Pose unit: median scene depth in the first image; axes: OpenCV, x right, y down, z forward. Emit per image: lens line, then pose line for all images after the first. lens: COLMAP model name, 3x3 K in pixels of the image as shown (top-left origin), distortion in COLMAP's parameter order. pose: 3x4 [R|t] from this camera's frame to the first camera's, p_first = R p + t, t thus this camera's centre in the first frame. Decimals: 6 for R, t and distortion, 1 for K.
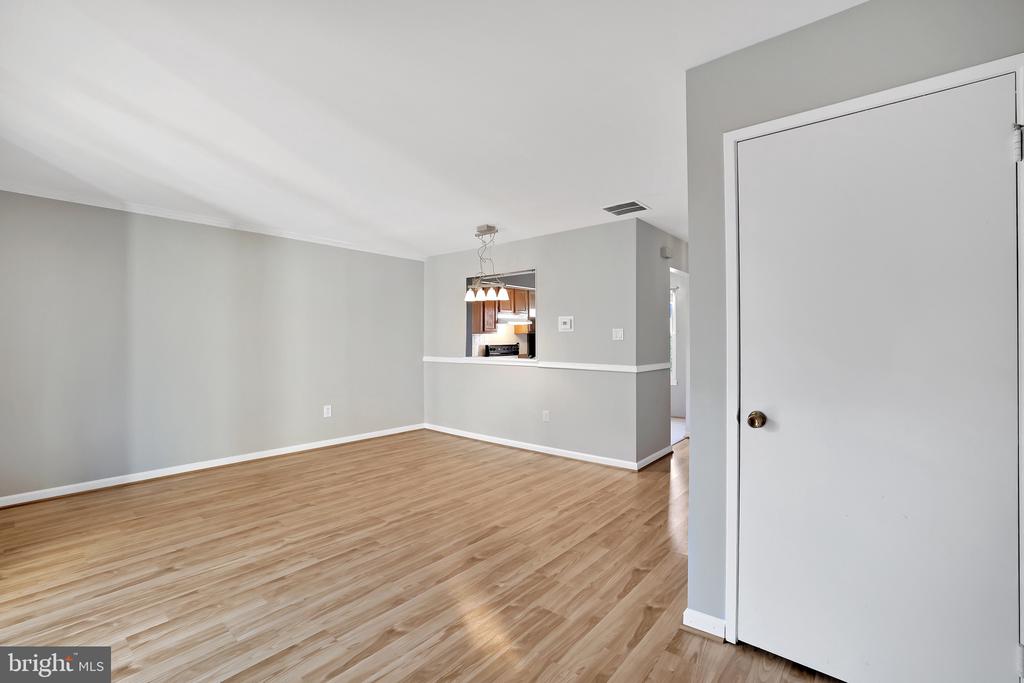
lens RADIAL K [[447.7, 0, 489.5], [0, 447.7, 337.0], [0, 0, 1]] dist [-0.044023, 0.019447]
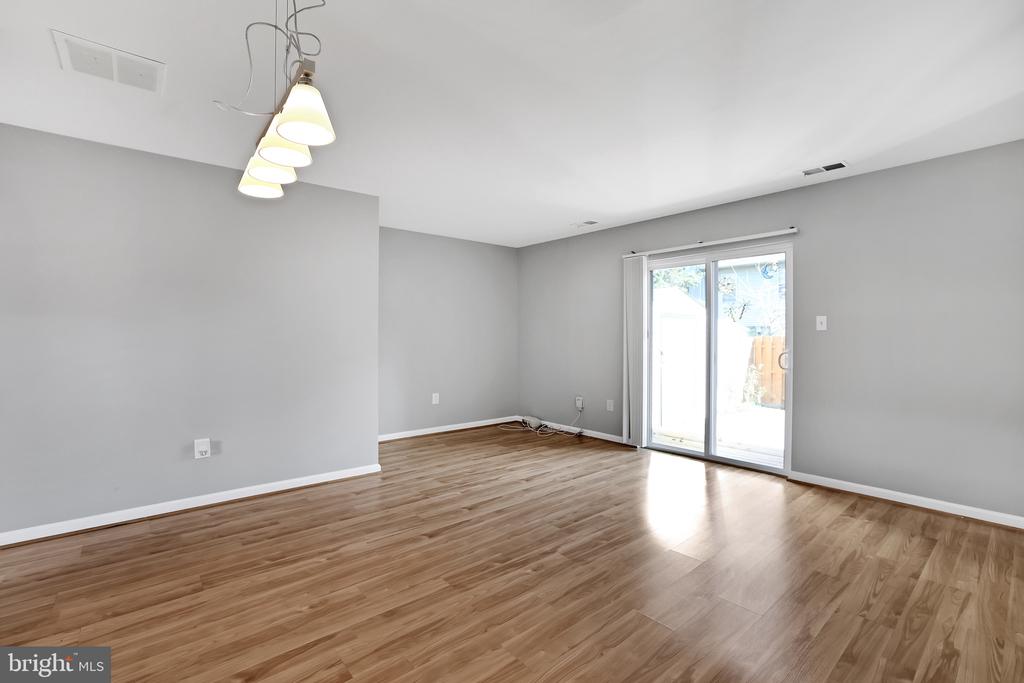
lens RADIAL K [[445.3, 0, 528.1], [0, 445.3, 341.5], [0, 0, 1]] dist [-0.049107, 0.017562]
pose [[-0.995646, -0.000319, 0.093214, -0.233716], [0.000279, 0.999979, 0.006402, 0.029931], [-0.093214, 0.006400, -0.995625, 1.673977]]
